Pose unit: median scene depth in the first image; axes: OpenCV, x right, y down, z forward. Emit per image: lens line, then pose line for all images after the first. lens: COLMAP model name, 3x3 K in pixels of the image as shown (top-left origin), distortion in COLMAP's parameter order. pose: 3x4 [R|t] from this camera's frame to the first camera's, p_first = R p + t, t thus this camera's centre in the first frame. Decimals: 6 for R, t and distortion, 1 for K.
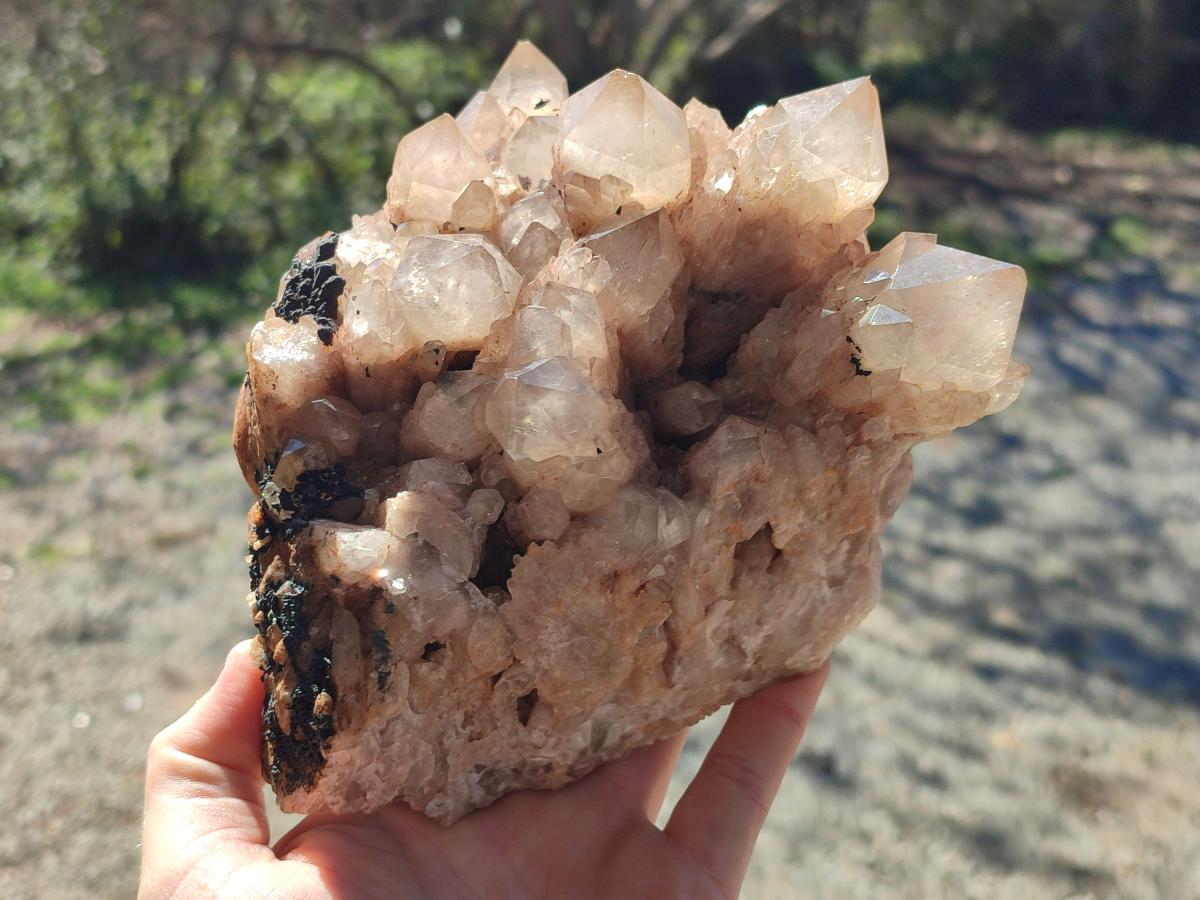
lens RADIAL K [[1766.7, 0, 600.0], [0, 1766.7, 450.0], [0, 0, 1]] dist [0.353112, -2.295571]
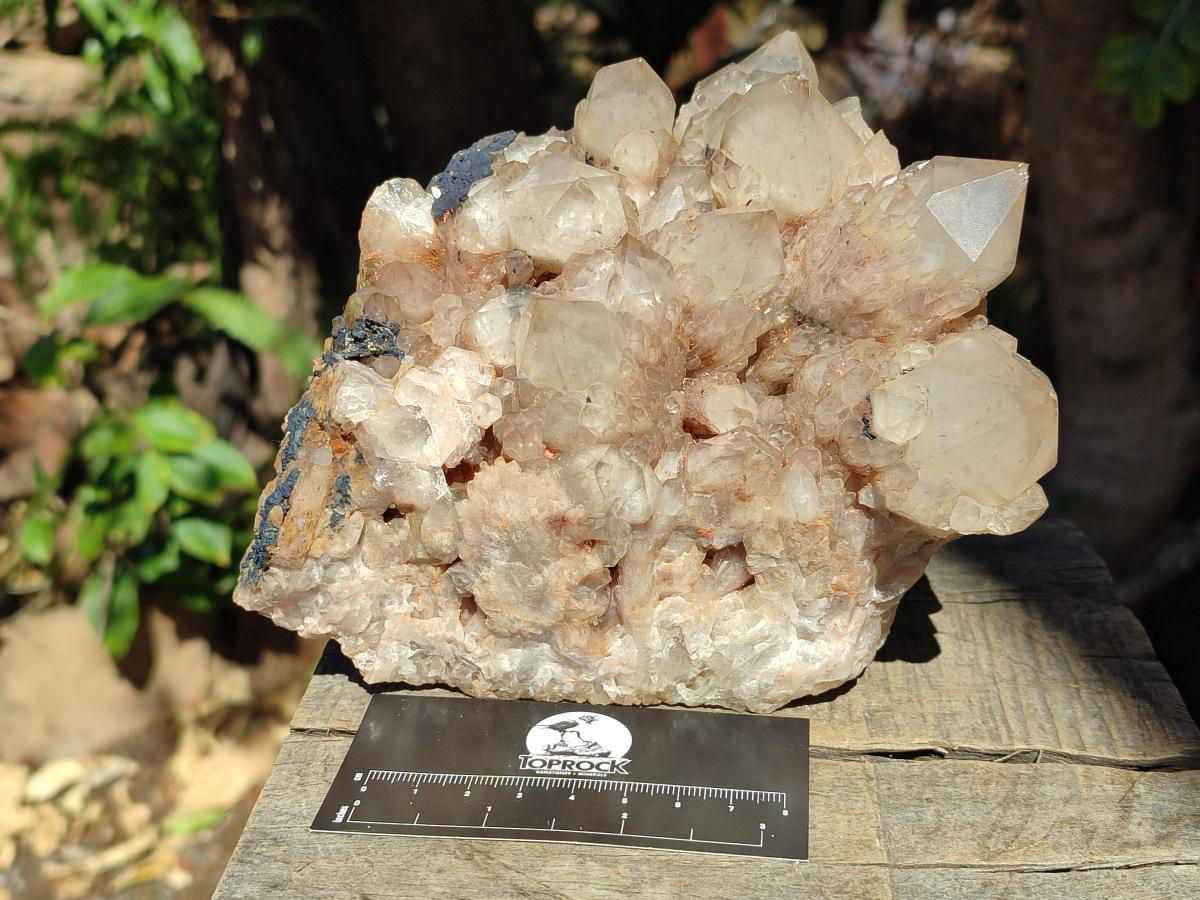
lens RADIAL K [[1766.7, 0, 600.0], [0, 1766.7, 450.0], [0, 0, 1]] dist [0.353112, -2.295571]
pose [[0.871934, 0.398728, -0.284161, 0.291041], [-0.398653, 0.915086, 0.060779, -0.035848], [0.284266, 0.060286, 0.956848, 0.020277]]
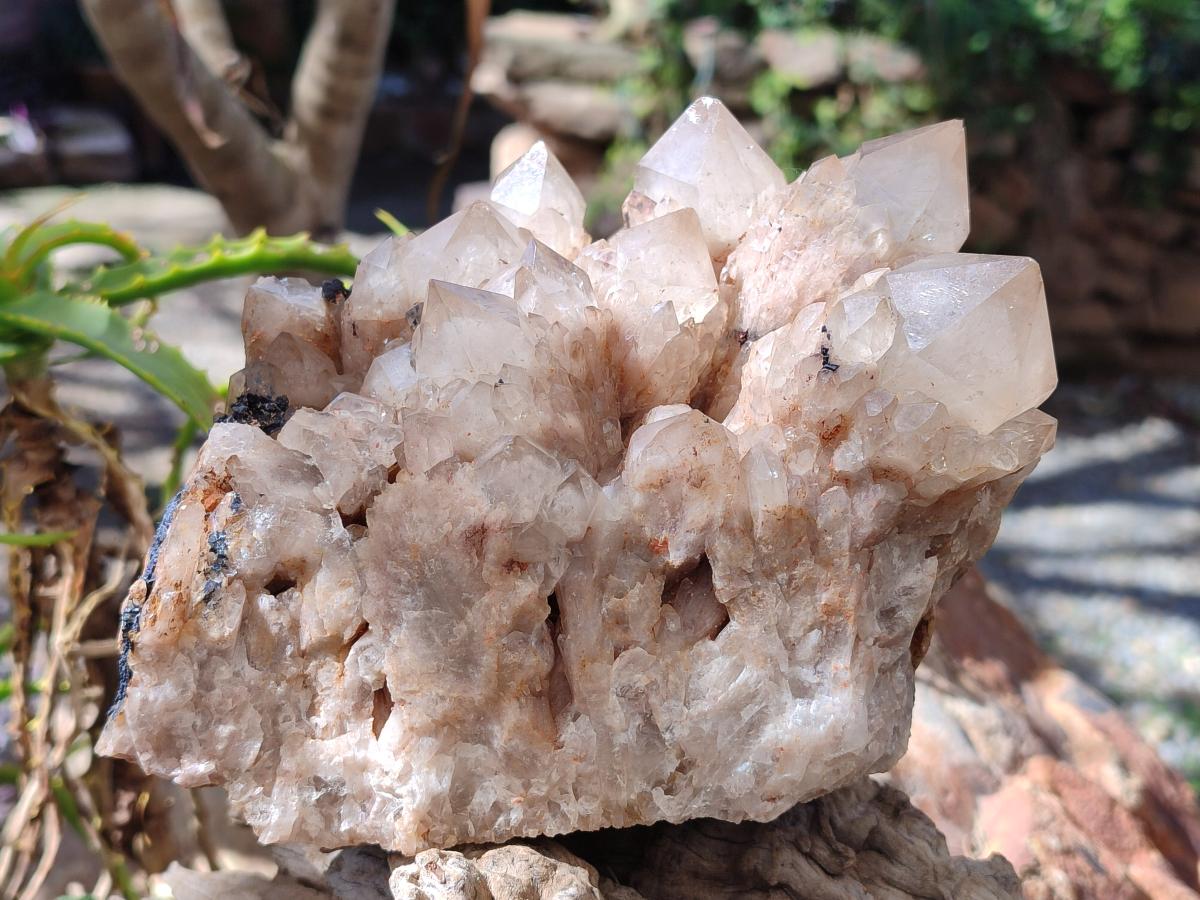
lens RADIAL K [[1766.7, 0, 600.0], [0, 1766.7, 450.0], [0, 0, 1]] dist [0.353112, -2.295571]
pose [[0.901606, 0.156778, -0.403147, 0.378765], [-0.306006, 0.889899, -0.338290, 0.293908], [0.305723, 0.428370, 0.850313, 0.269876]]
